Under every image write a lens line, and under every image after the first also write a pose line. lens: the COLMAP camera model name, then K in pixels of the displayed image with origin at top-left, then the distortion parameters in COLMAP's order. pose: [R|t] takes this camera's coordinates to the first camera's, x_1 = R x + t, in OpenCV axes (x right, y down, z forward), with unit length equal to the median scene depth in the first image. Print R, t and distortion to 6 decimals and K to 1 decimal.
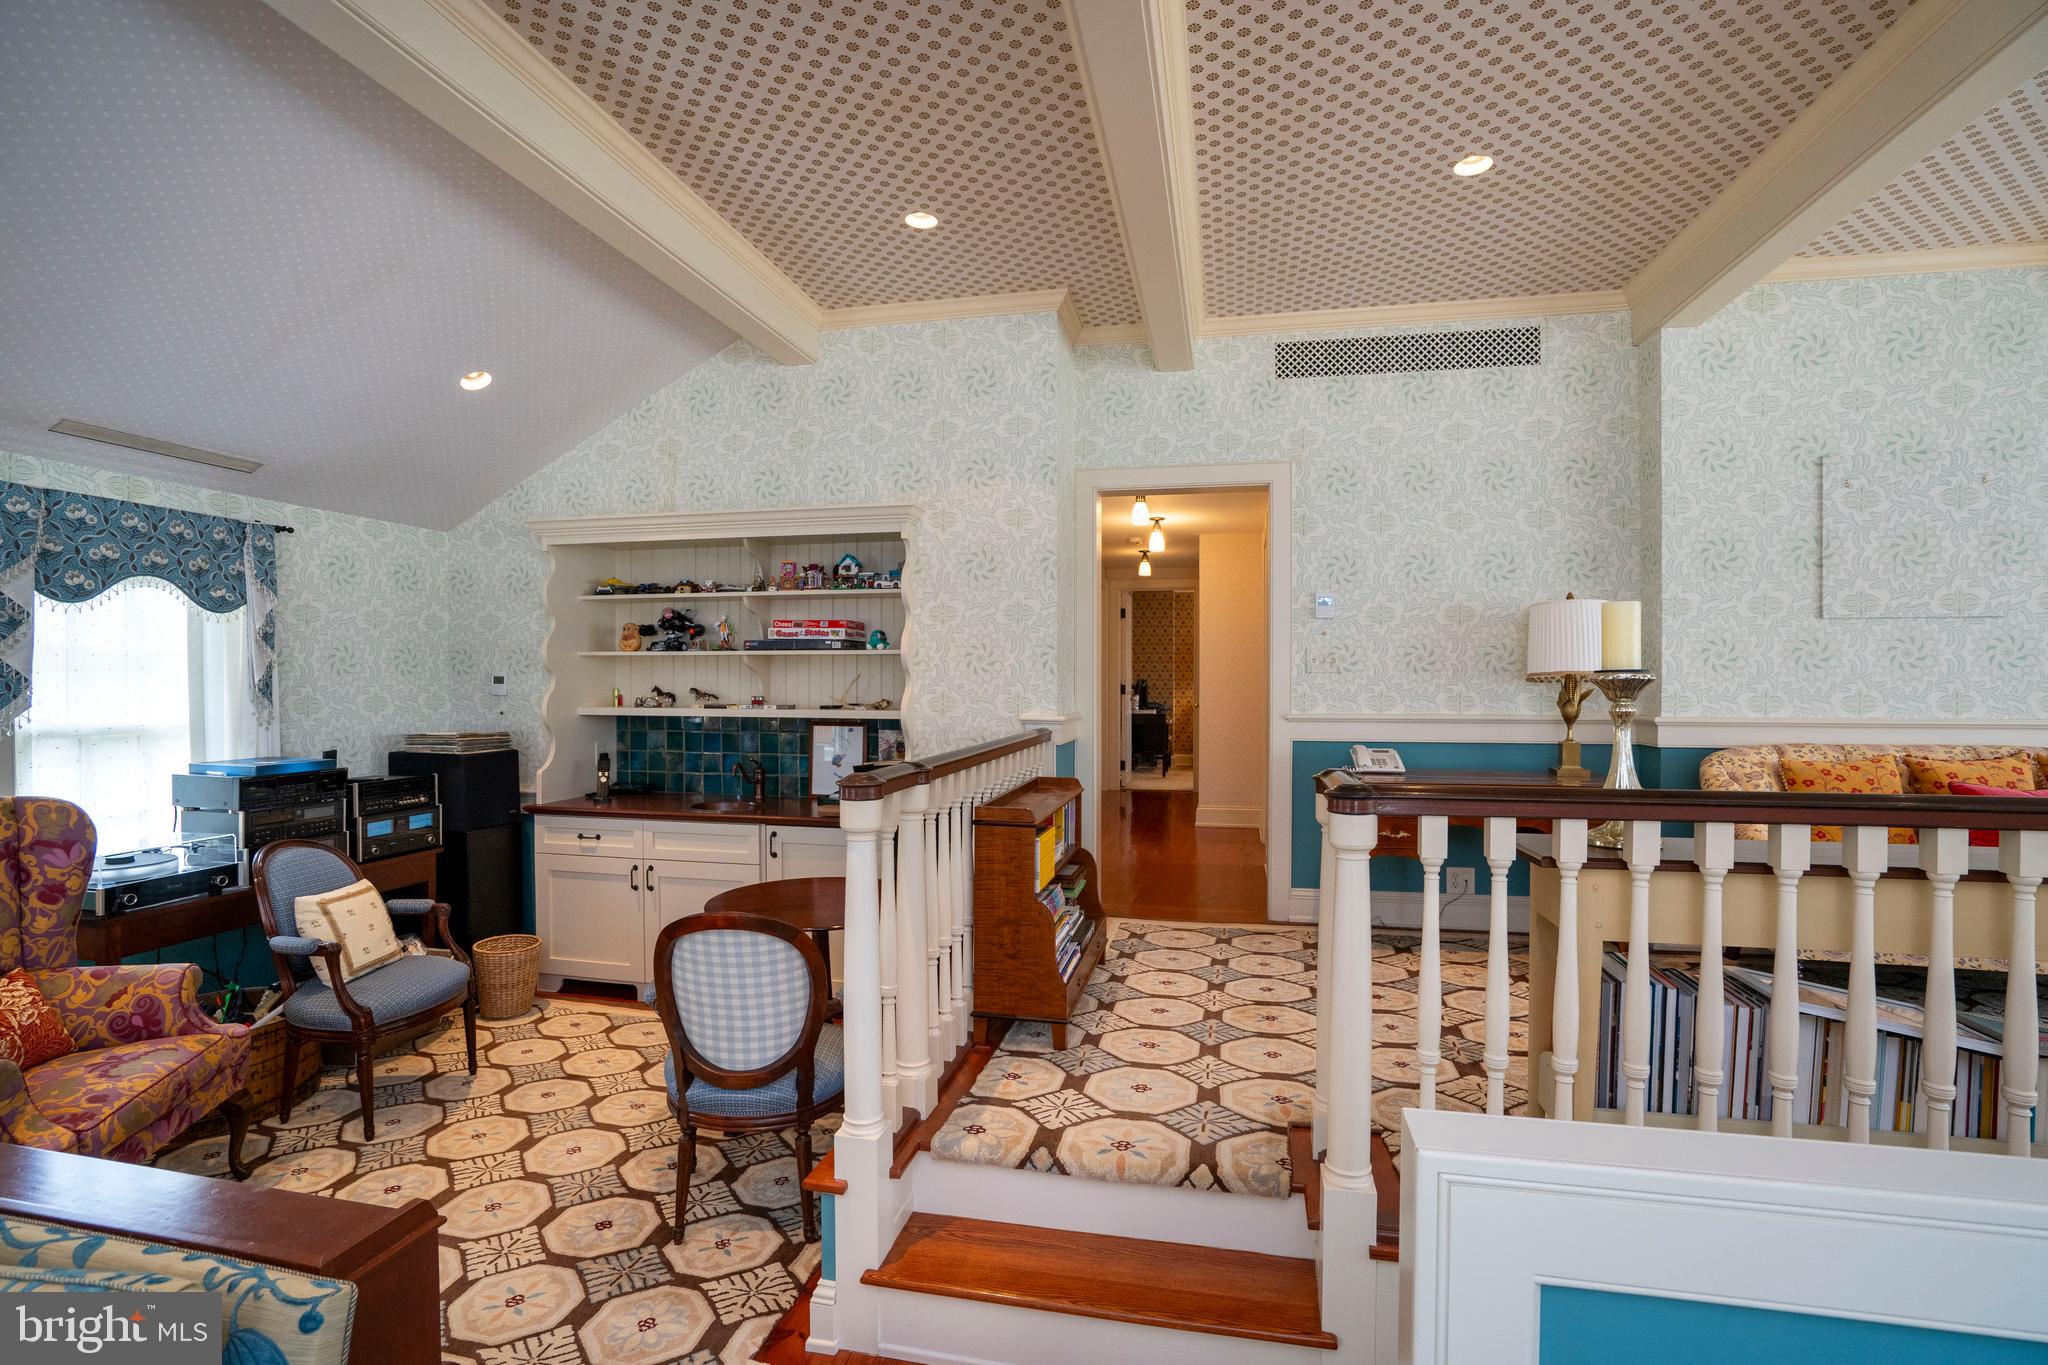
lens RADIAL K [[990.2, 0, 1081.2], [0, 990.2, 682.4], [0, 0, 1]] dist [-0.036508, 0.012481]
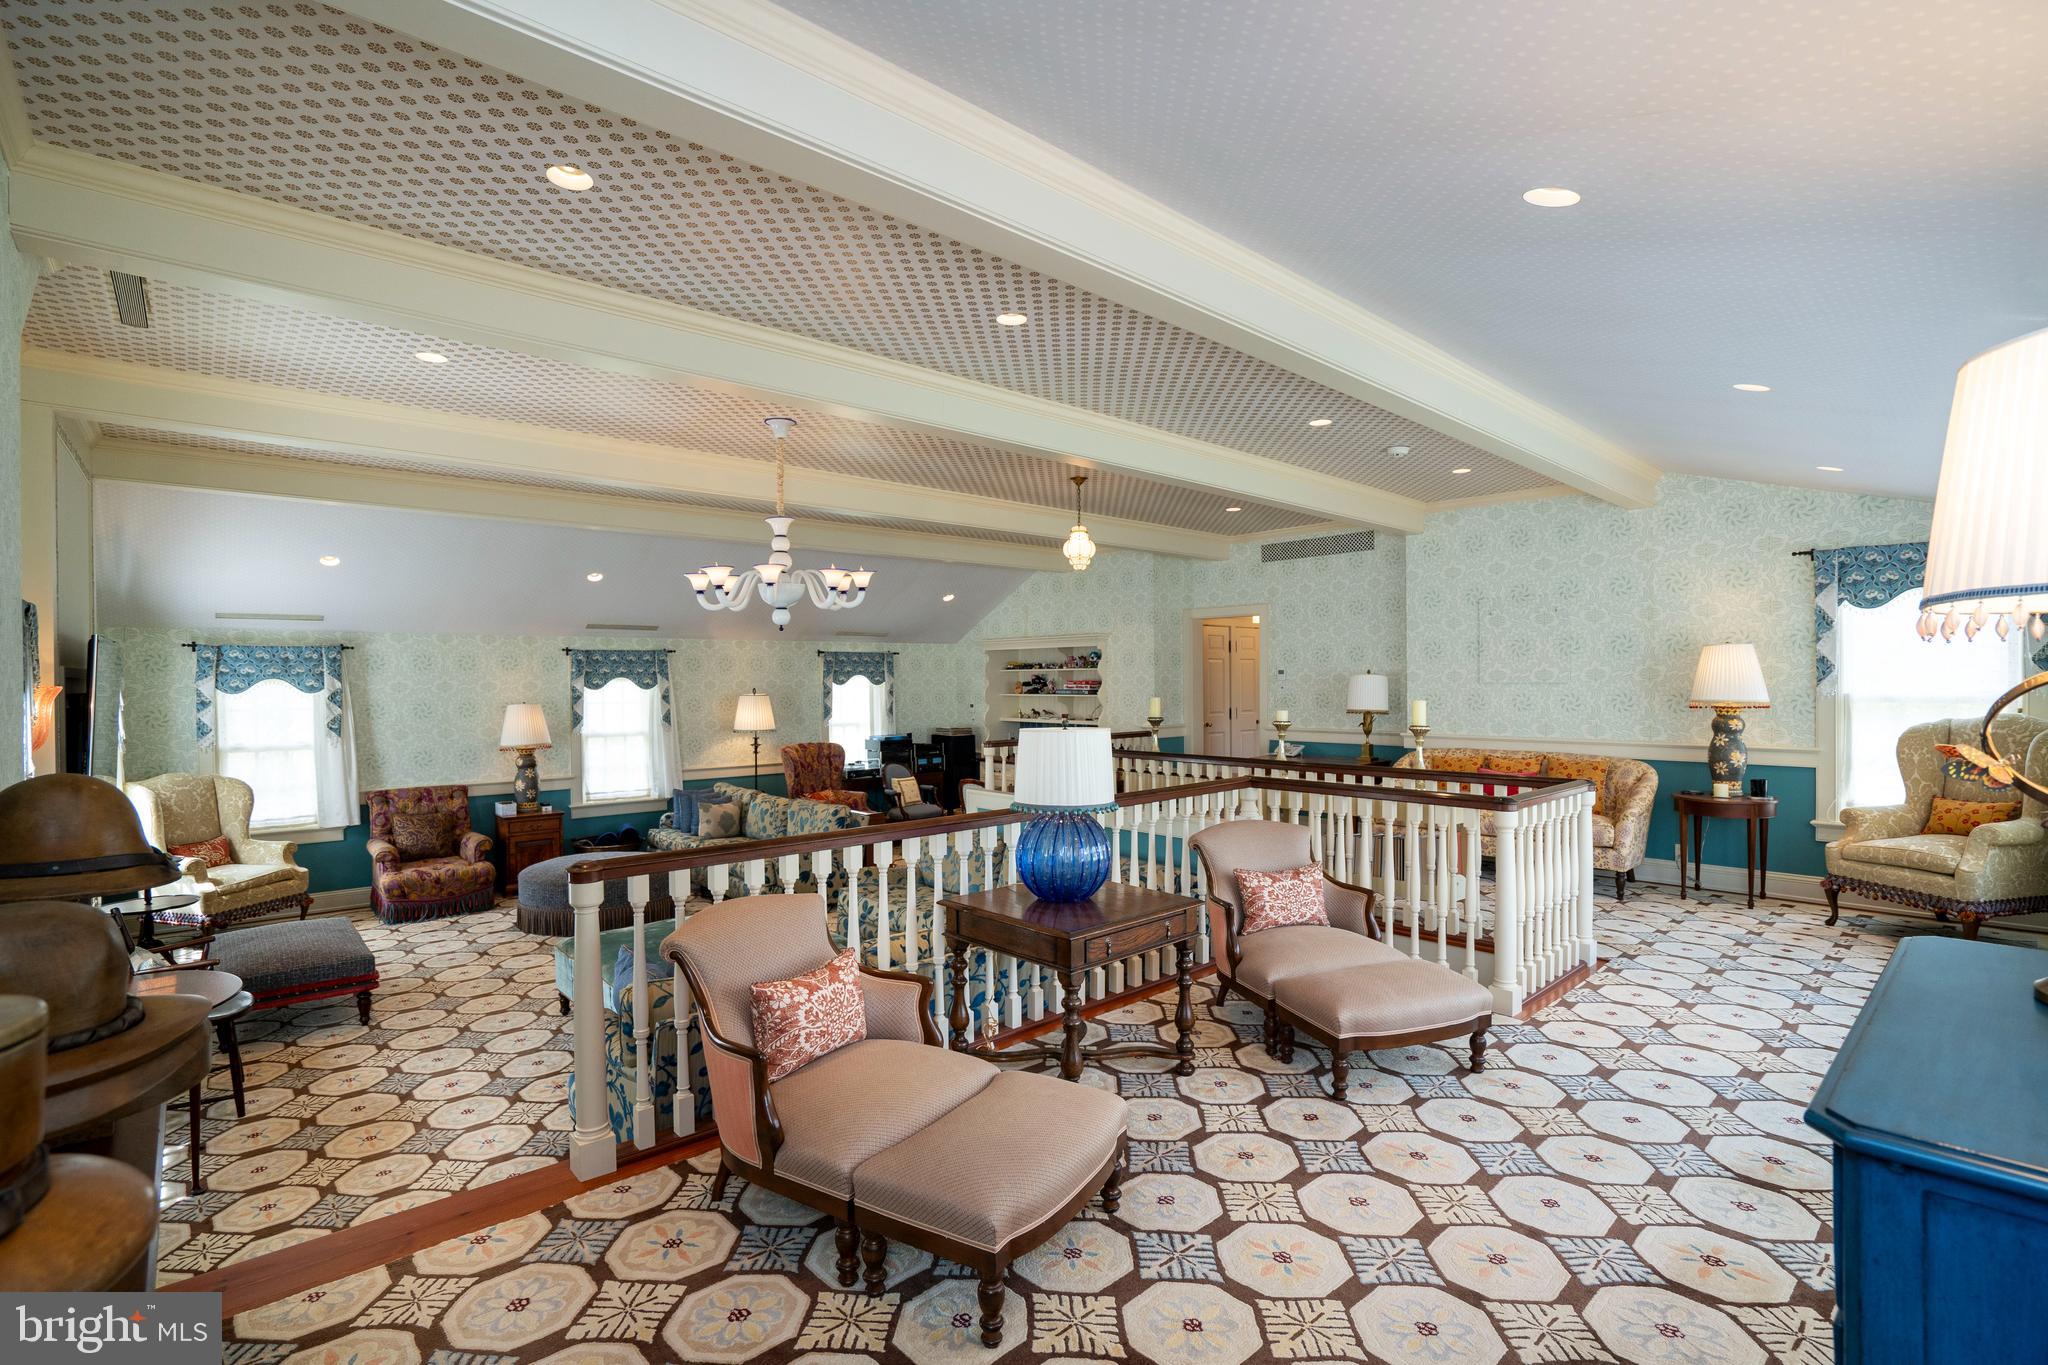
lens RADIAL K [[939.8, 0, 1037.8], [0, 939.8, 690.6], [0, 0, 1]] dist [-0.057914, 0.018628]
pose [[0.818264, -0.000523, -0.574842, 1.107424], [0.000155, 1.000000, -0.000689, -0.049488], [0.574842, 0.000474, 0.818264, -1.015847]]
